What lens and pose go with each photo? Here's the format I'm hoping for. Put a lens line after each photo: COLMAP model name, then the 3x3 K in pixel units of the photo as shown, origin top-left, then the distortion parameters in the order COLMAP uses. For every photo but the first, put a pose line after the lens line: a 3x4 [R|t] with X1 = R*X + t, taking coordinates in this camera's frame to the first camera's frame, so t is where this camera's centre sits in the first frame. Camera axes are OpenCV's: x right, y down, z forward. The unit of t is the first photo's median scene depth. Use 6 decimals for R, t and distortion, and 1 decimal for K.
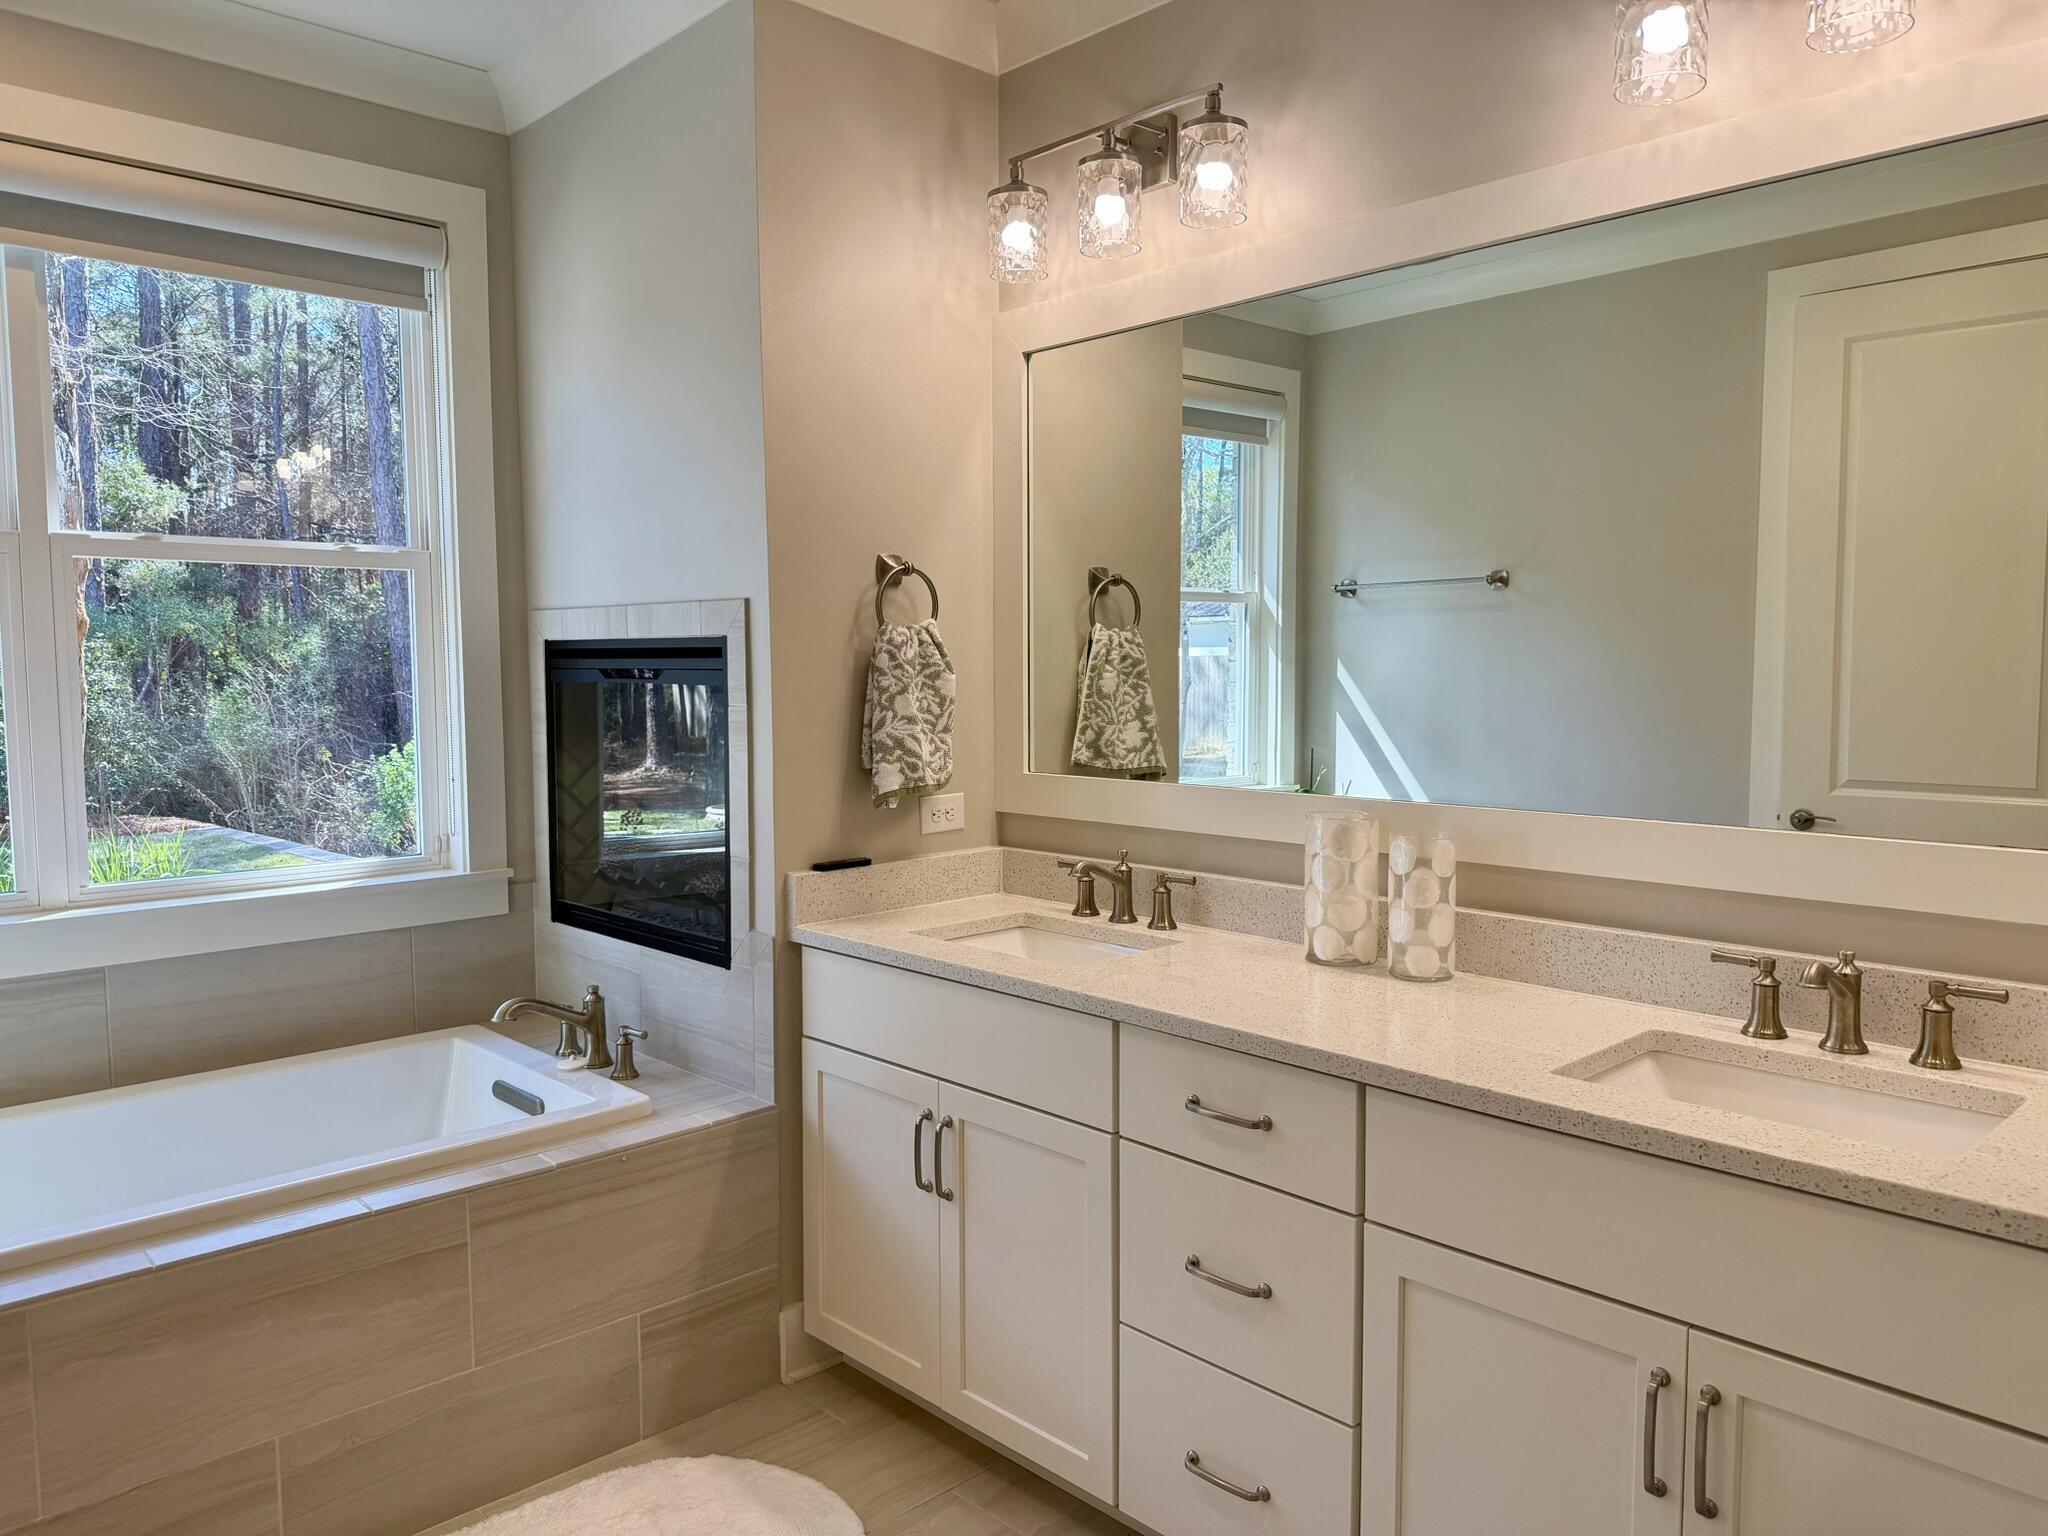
lens RADIAL K [[1434.9, 0, 1024.4], [0, 1434.9, 776.2], [0, 0, 1]] dist [0.150918, -0.261932]
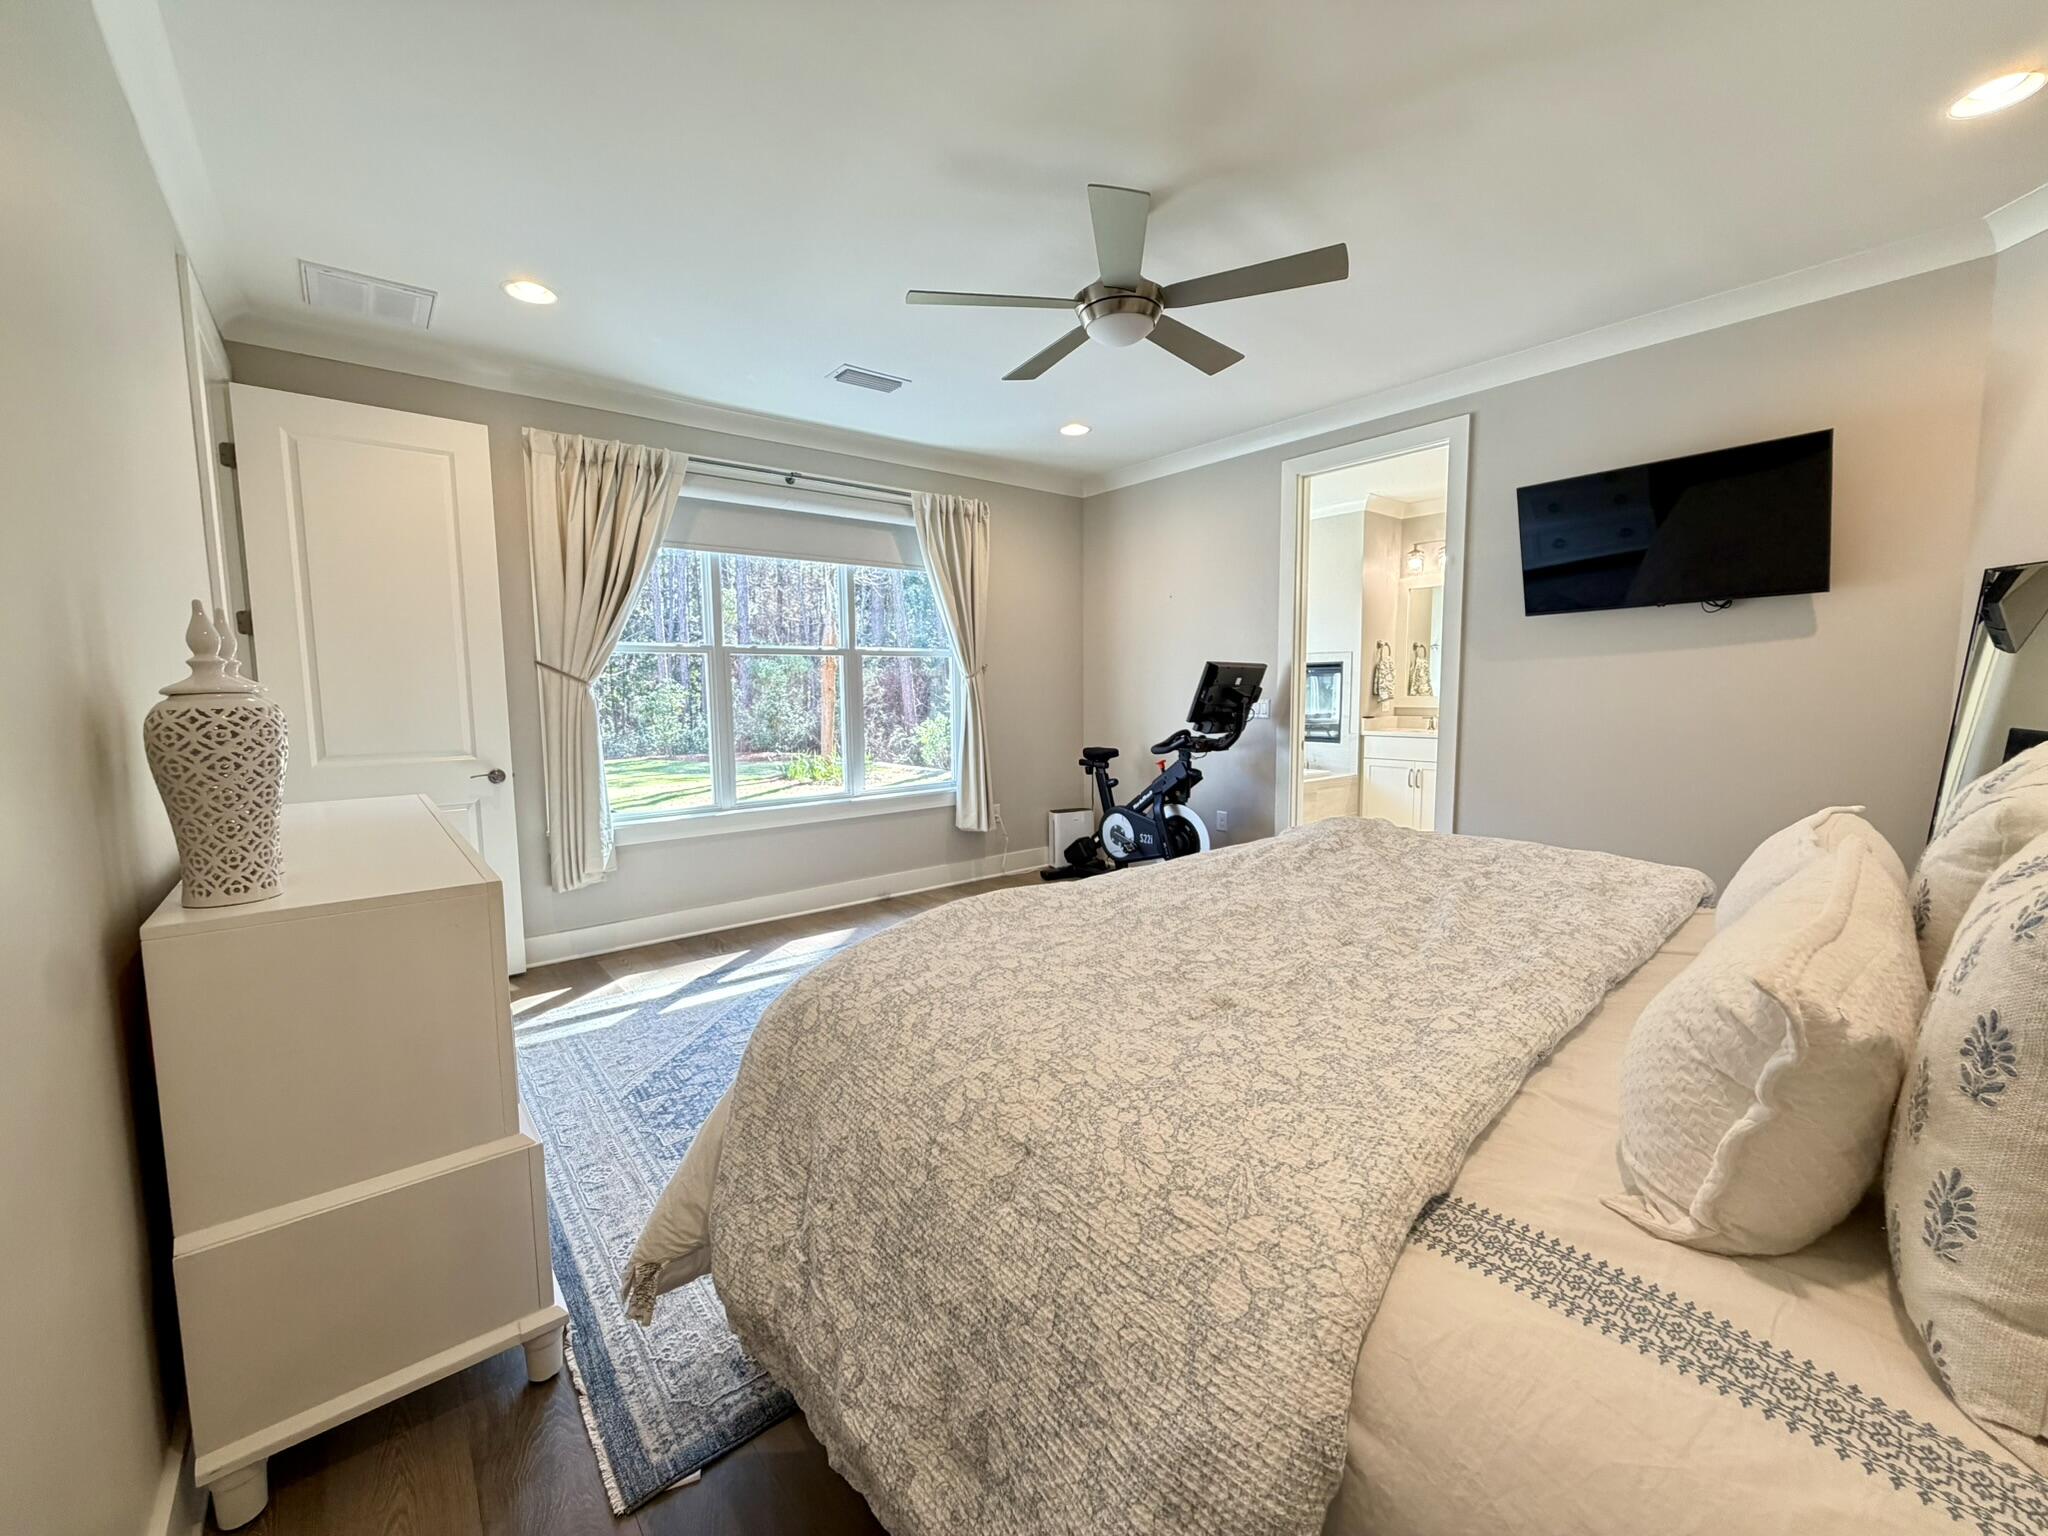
lens RADIAL K [[818.9, 0, 1016.2], [0, 818.9, 768.6], [0, 0, 1]] dist [-0.000697, -0.000083]
pose [[0.997236, 0.001255, -0.074284, -0.940865], [0.000533, 0.999711, 0.024047, 0.147009], [0.074293, -0.024020, 0.996947, -1.356738]]
